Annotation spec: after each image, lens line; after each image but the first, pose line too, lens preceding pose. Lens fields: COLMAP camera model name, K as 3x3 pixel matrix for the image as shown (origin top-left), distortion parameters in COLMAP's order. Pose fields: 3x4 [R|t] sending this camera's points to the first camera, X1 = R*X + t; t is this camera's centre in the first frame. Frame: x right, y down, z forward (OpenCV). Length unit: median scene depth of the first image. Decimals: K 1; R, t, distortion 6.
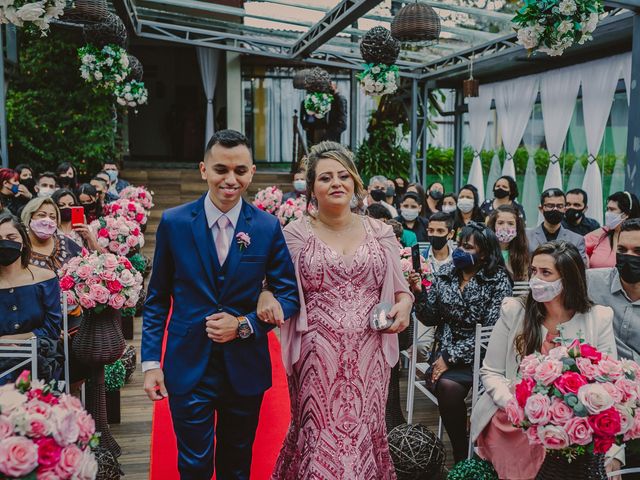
lens RADIAL K [[709.3, 0, 320.0], [0, 709.3, 240.0], [0, 0, 1]] dist [-0.000453, -0.005092]
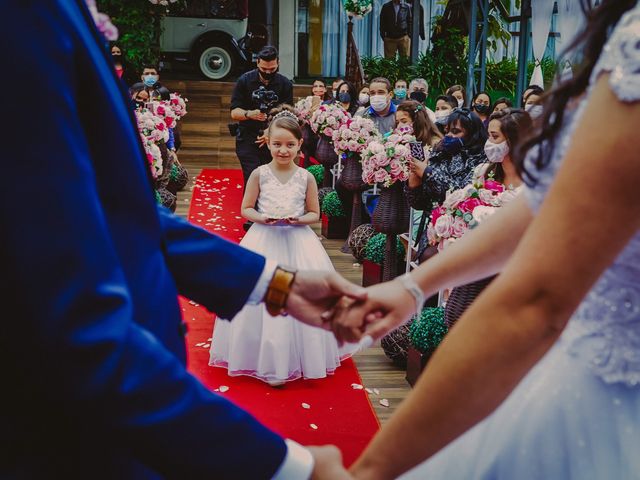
lens RADIAL K [[848.4, 0, 320.0], [0, 848.4, 240.0], [0, 0, 1]] dist [-0.027344, -0.061655]
pose [[0.995334, 0.030119, -0.091673, 0.079180], [-0.023716, 0.997254, 0.070155, 0.056731], [0.093534, -0.067654, 0.993315, -0.186061]]
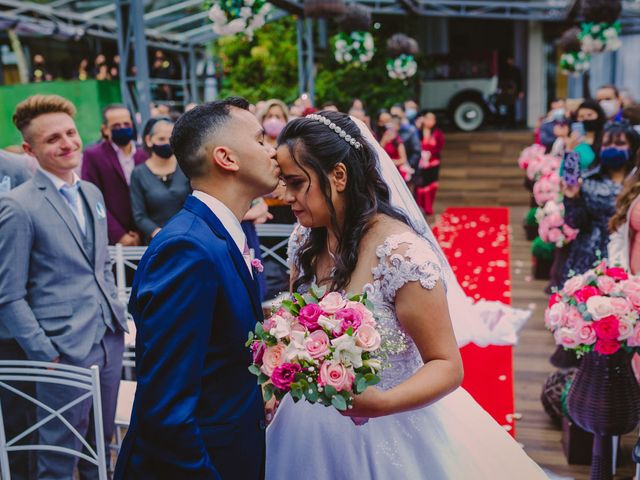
lens RADIAL K [[676.2, 0, 320.0], [0, 676.2, 240.0], [0, 0, 1]] dist [-0.017022, -0.006866]
pose [[0.891263, 0.035775, -0.452074, 0.162325], [-0.009906, 0.998181, 0.059462, 0.015258], [0.453379, -0.048518, 0.889996, -0.078965]]
